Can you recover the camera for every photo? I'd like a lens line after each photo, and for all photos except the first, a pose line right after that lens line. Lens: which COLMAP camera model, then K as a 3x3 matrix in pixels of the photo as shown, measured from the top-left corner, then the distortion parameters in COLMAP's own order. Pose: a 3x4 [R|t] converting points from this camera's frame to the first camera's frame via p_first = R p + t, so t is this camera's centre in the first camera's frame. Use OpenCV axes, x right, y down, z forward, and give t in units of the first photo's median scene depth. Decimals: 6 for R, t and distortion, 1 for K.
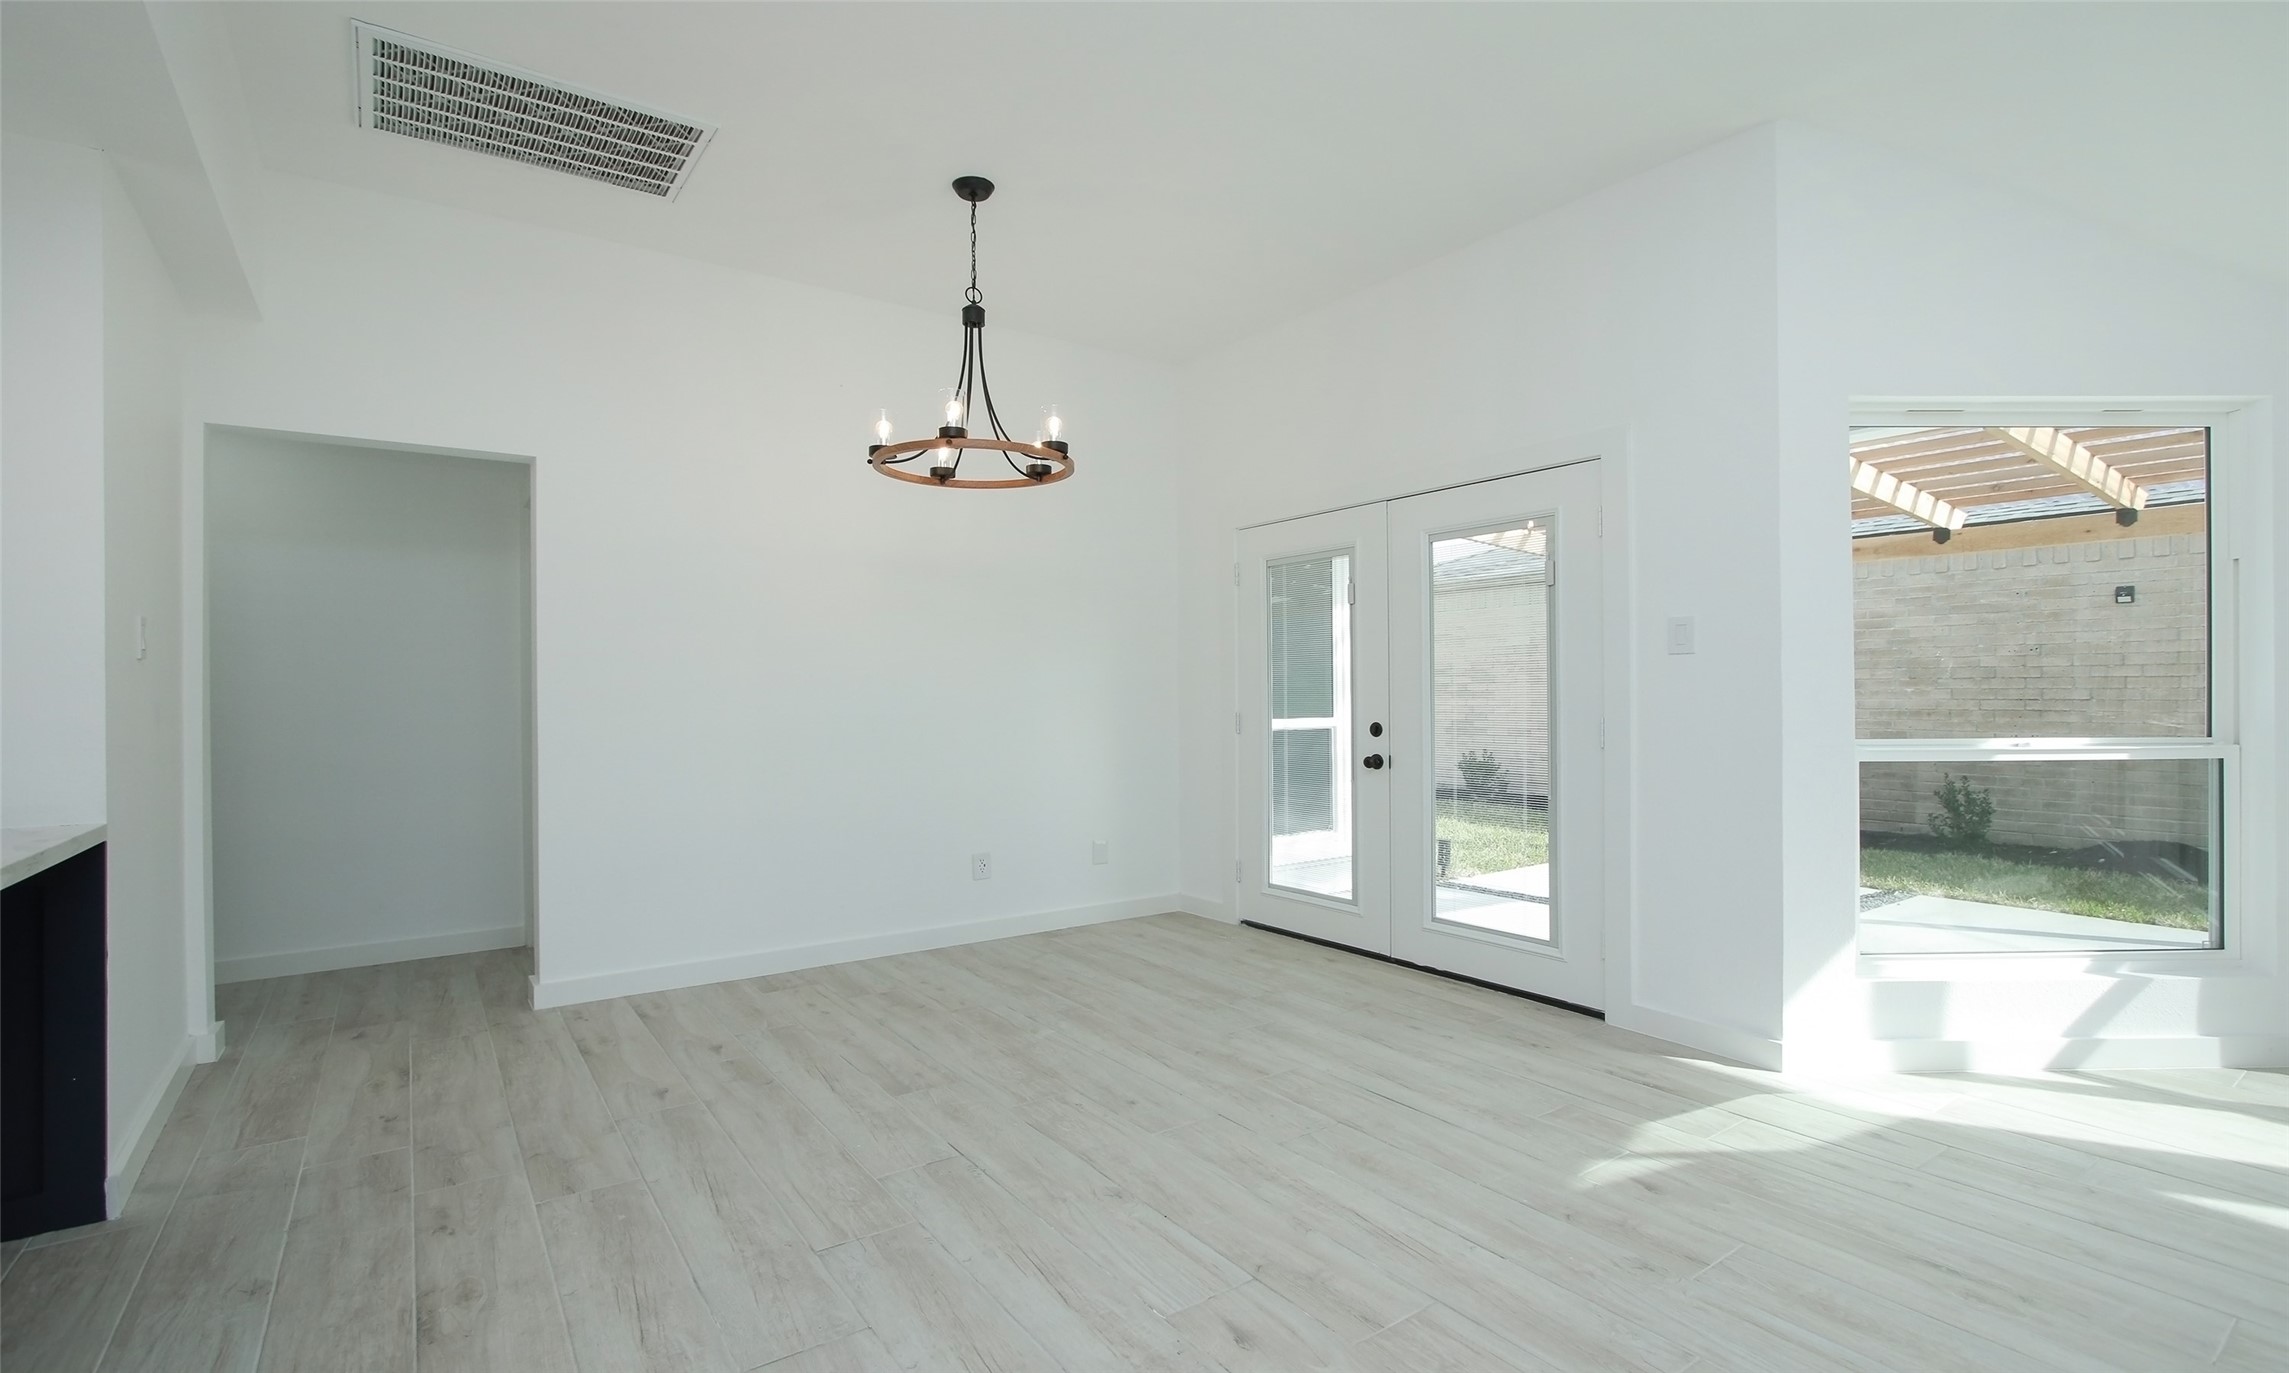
lens RADIAL K [[1051.3, 0, 1157.9], [0, 1051.3, 697.9], [0, 0, 1]] dist [-0.018620, 0.000443]
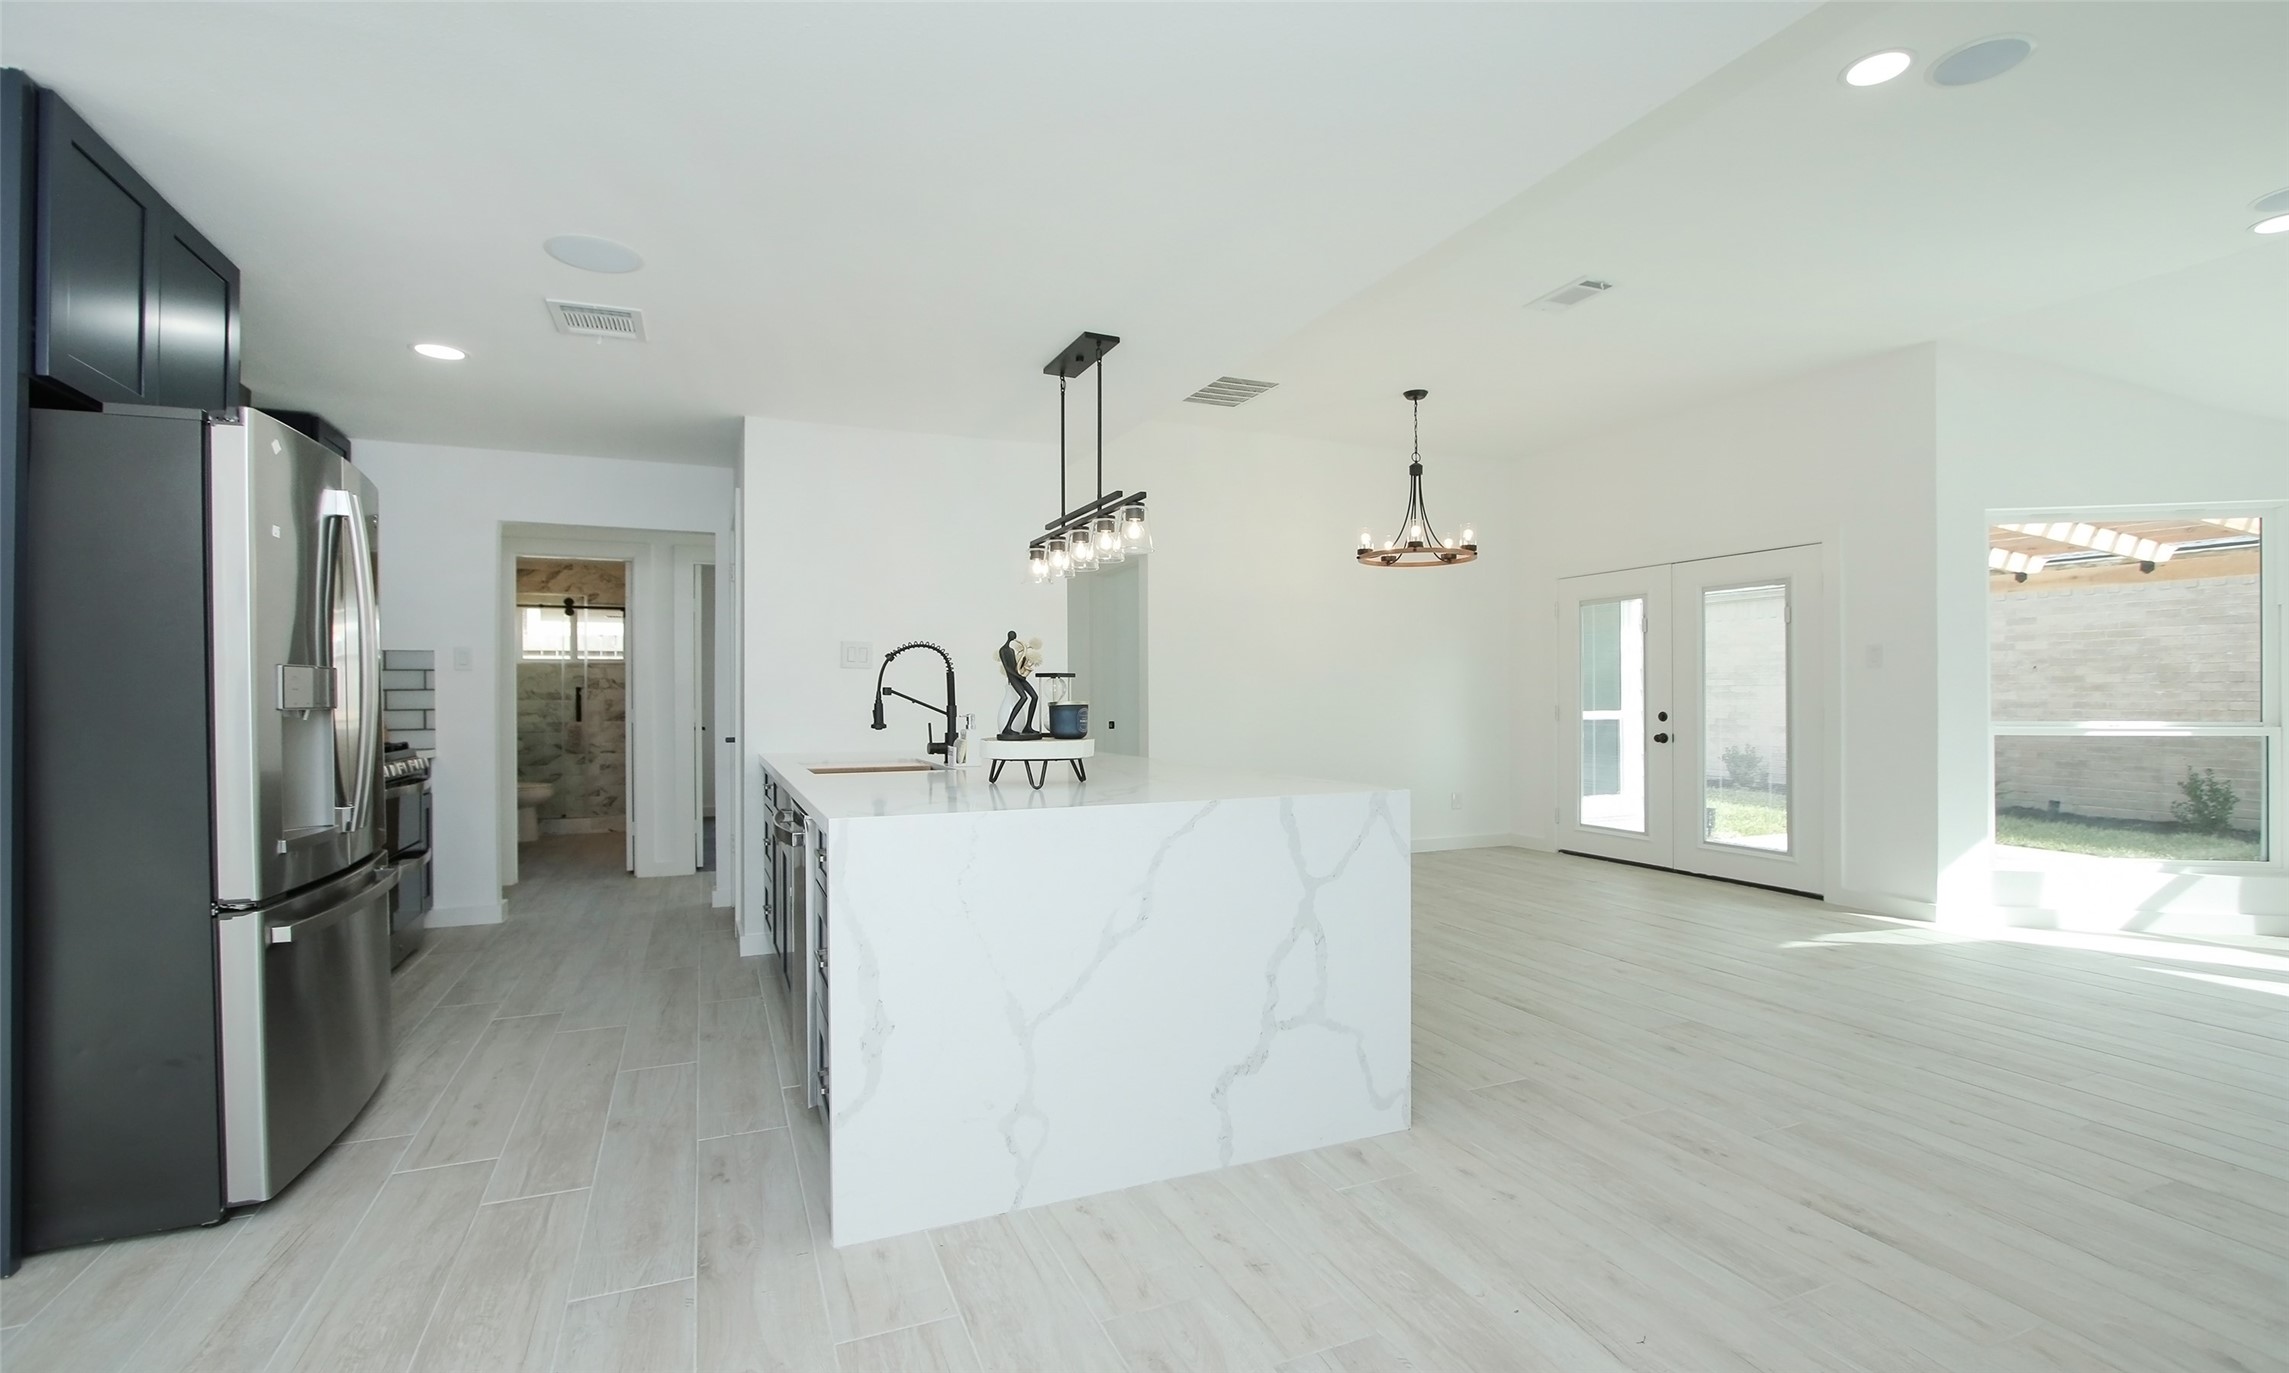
lens RADIAL K [[1054.4, 0, 1161.9], [0, 1054.4, 692.9], [0, 0, 1]] dist [-0.017134, 0.001511]
pose [[0.977783, 0.003739, -0.209585, -0.214428], [-0.004830, 0.999977, -0.004691, 0.008428], [0.209563, 0.005599, 0.977779, -0.741707]]
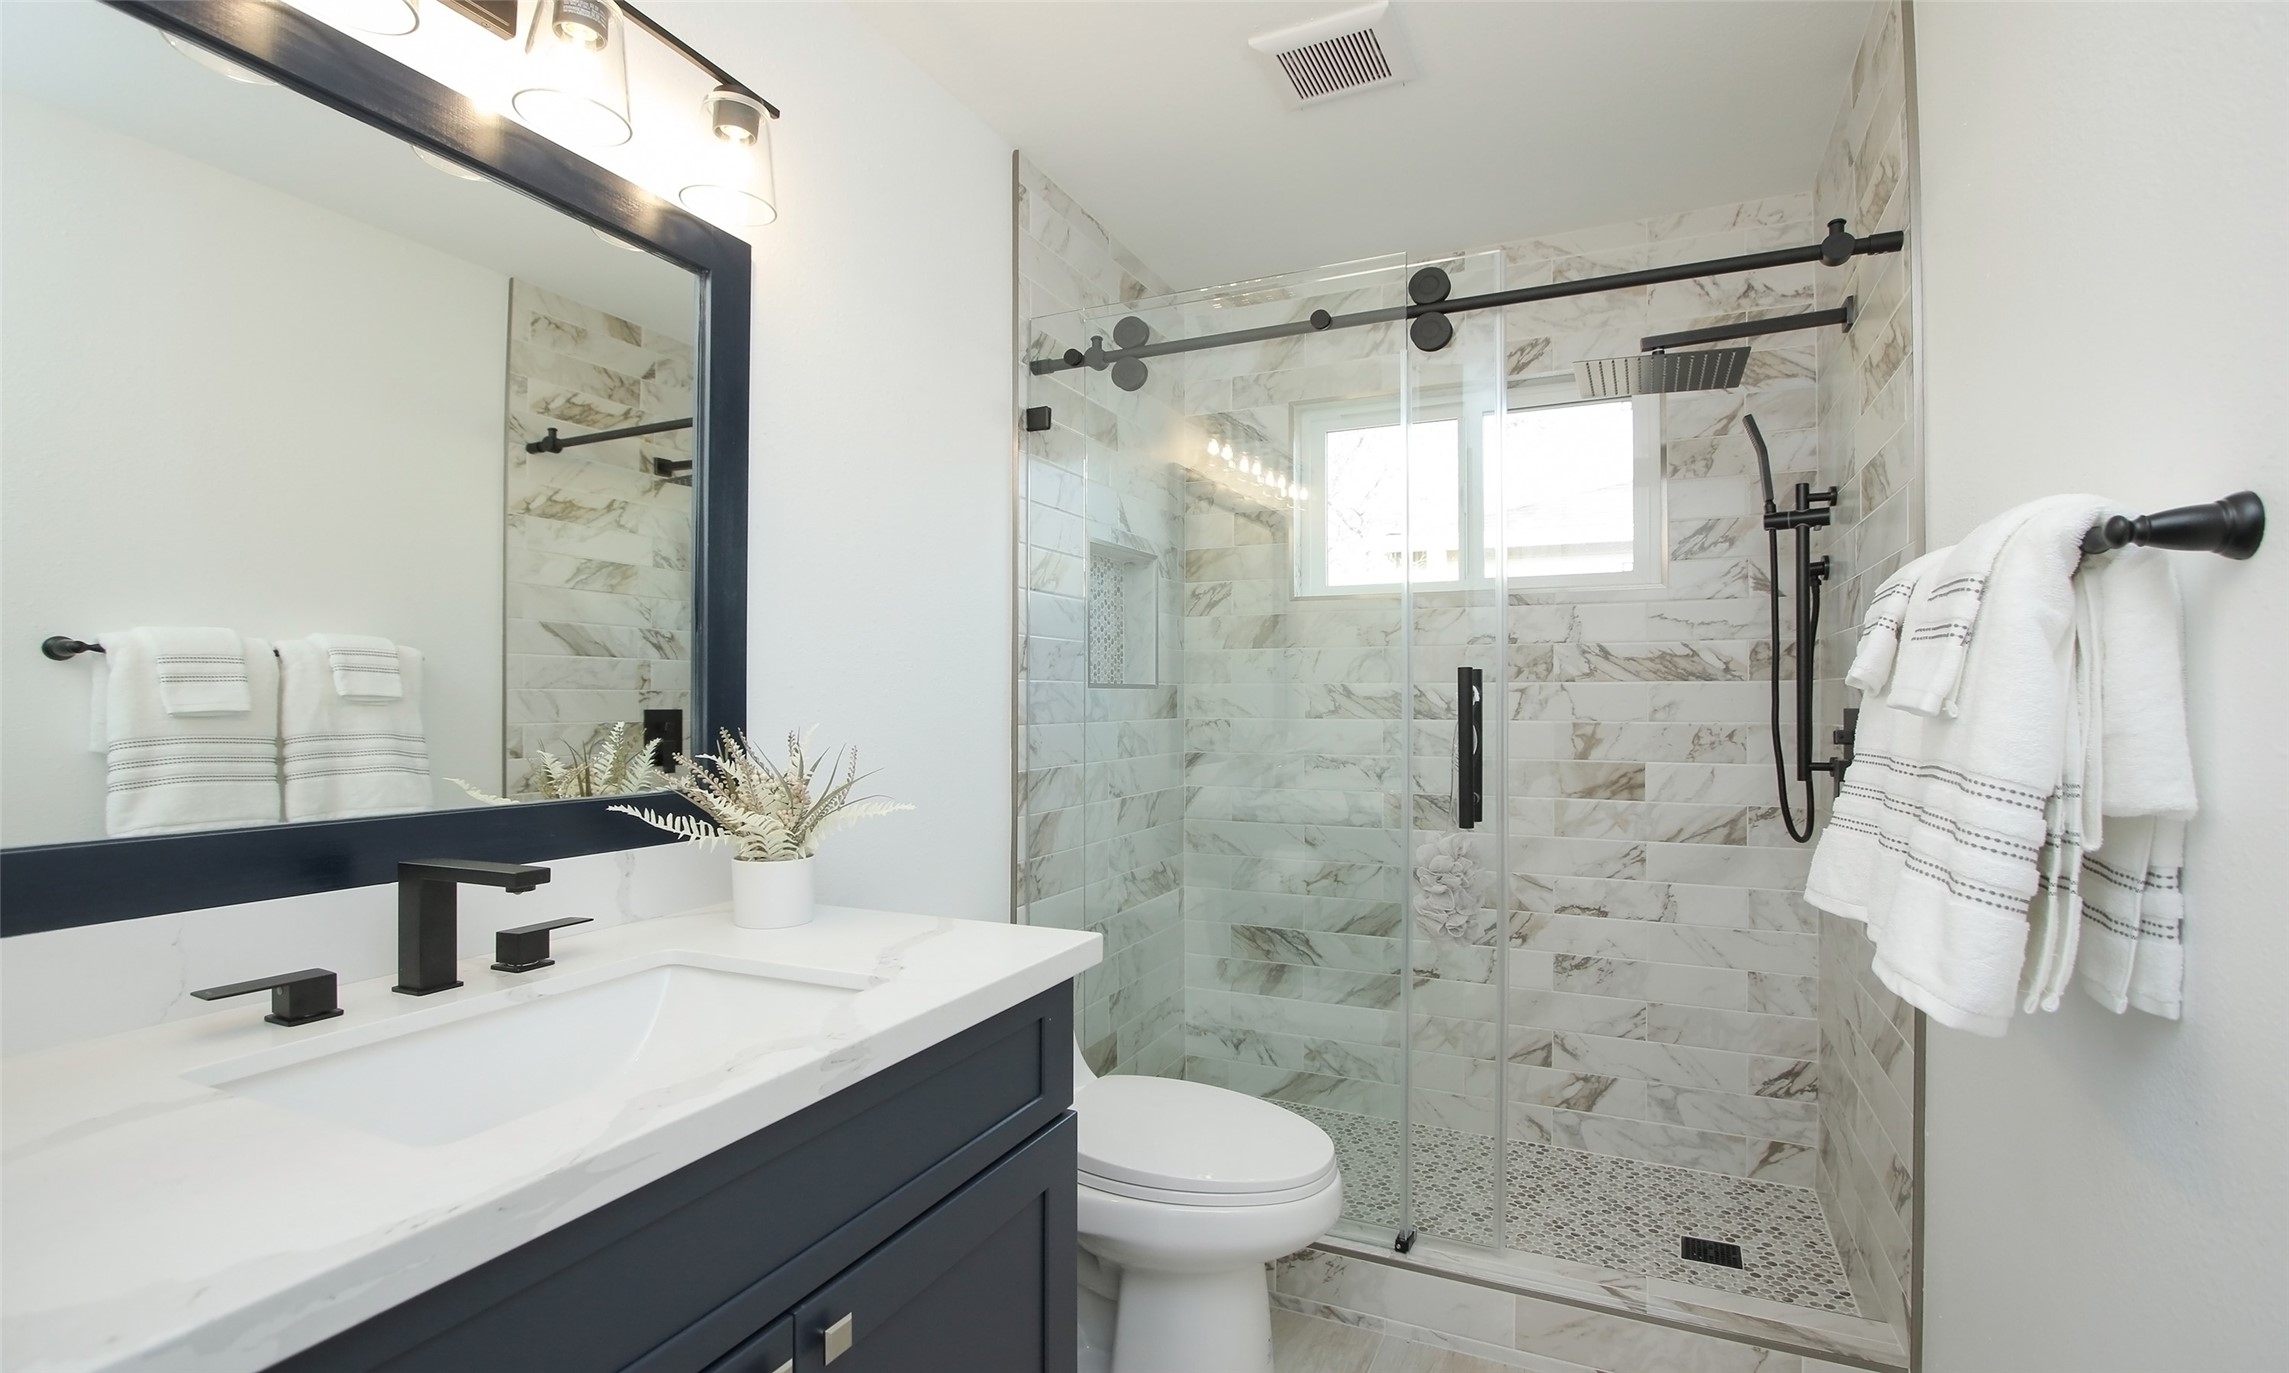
lens RADIAL K [[1087.4, 0, 1159.6], [0, 1087.4, 695.1], [0, 0, 1]] dist [-0.021853, 0.000431]
pose [[0.505029, 0.002519, -0.863099, -1.661312], [-0.009557, 0.999951, -0.002673, 0.007589], [0.863049, 0.009598, 0.505029, 0.952051]]
